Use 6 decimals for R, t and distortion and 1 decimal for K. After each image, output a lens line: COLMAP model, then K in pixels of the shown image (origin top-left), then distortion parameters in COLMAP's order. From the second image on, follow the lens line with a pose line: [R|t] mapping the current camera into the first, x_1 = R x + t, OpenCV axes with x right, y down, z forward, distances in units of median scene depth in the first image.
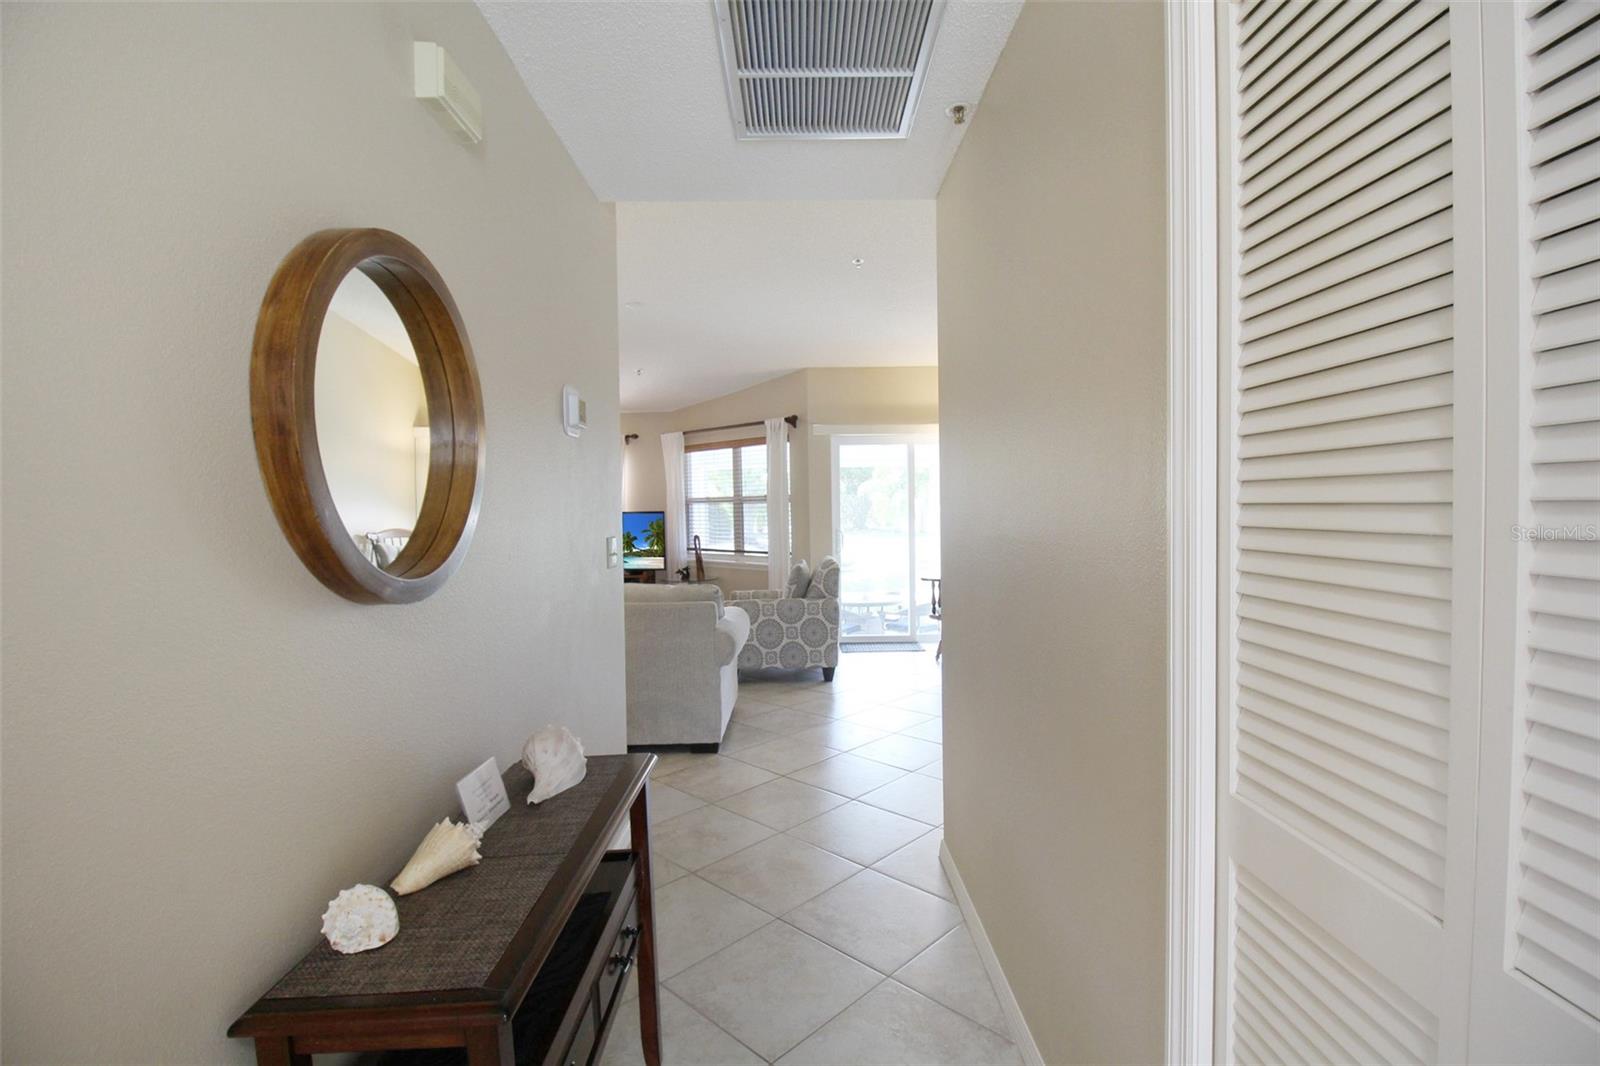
lens RADIAL K [[735.9, 0, 809.0], [0, 735.9, 531.3], [0, 0, 1]] dist [-0.004652, 0.000226]
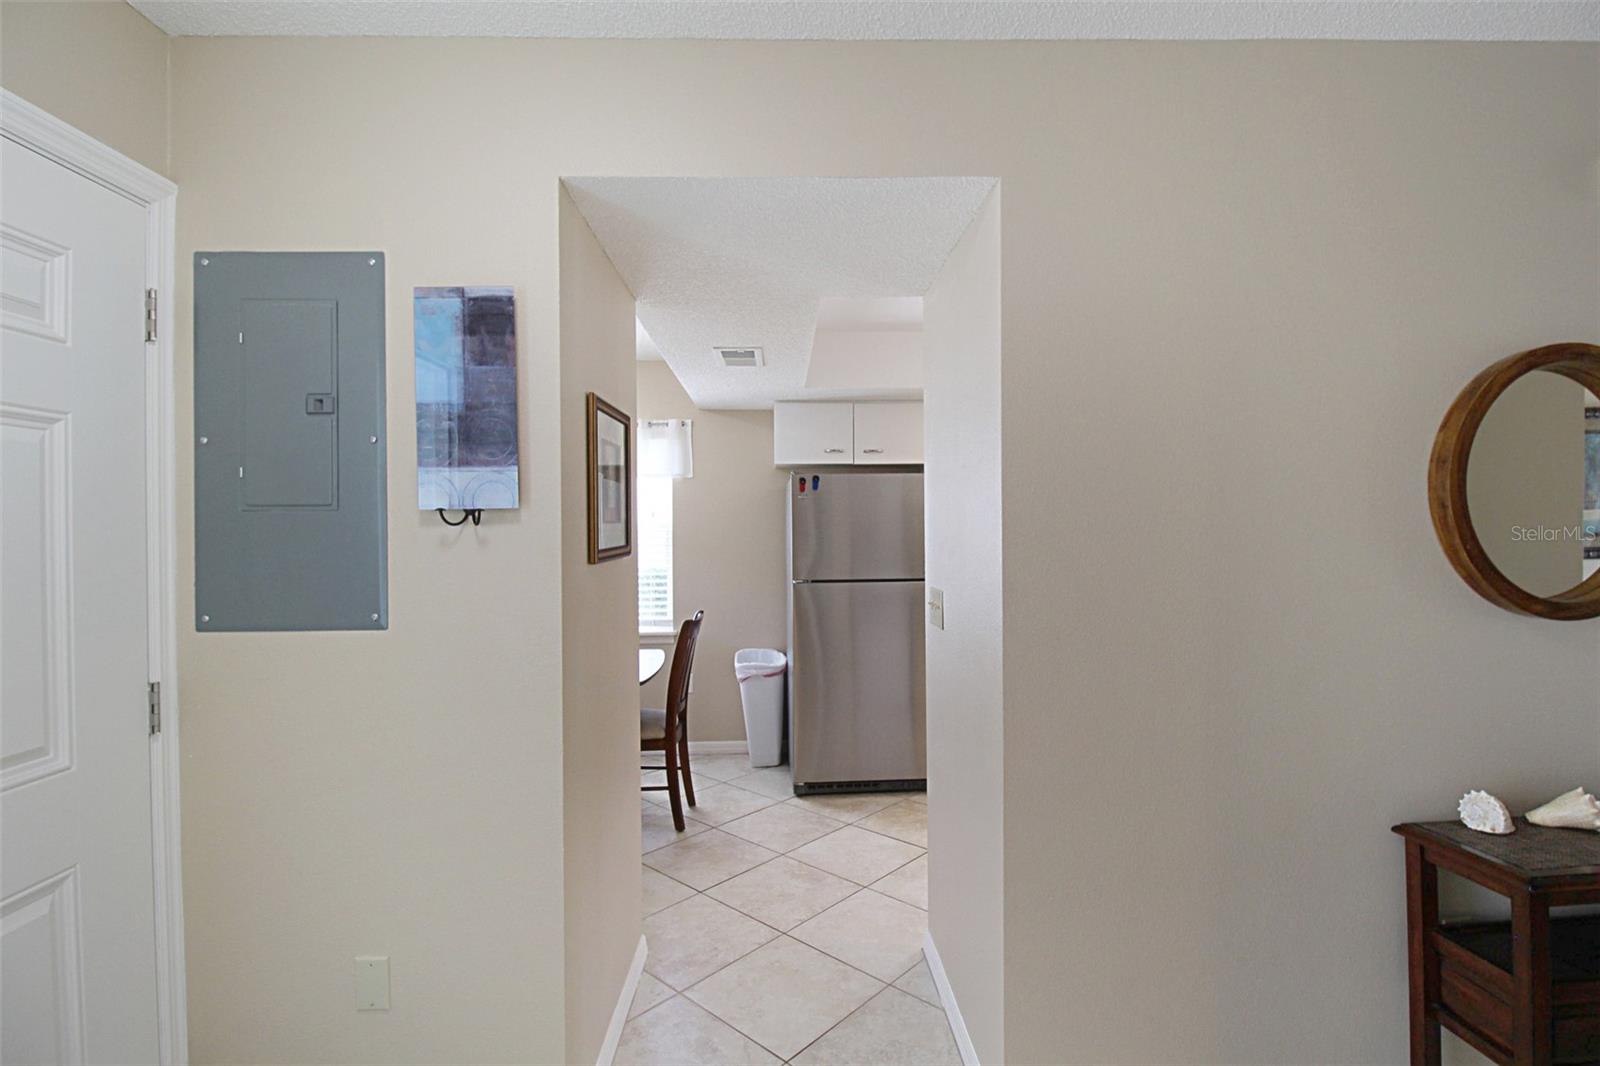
lens RADIAL K [[753.4, 0, 803.0], [0, 753.4, 532.6], [0, 0, 1]] dist [-0.005602, -0.007814]
pose [[-0.013782, 0.016396, -0.999771, 0.180554], [-0.006677, 0.999842, 0.016489, -0.016275], [0.999883, 0.006902, -0.013671, -0.080140]]
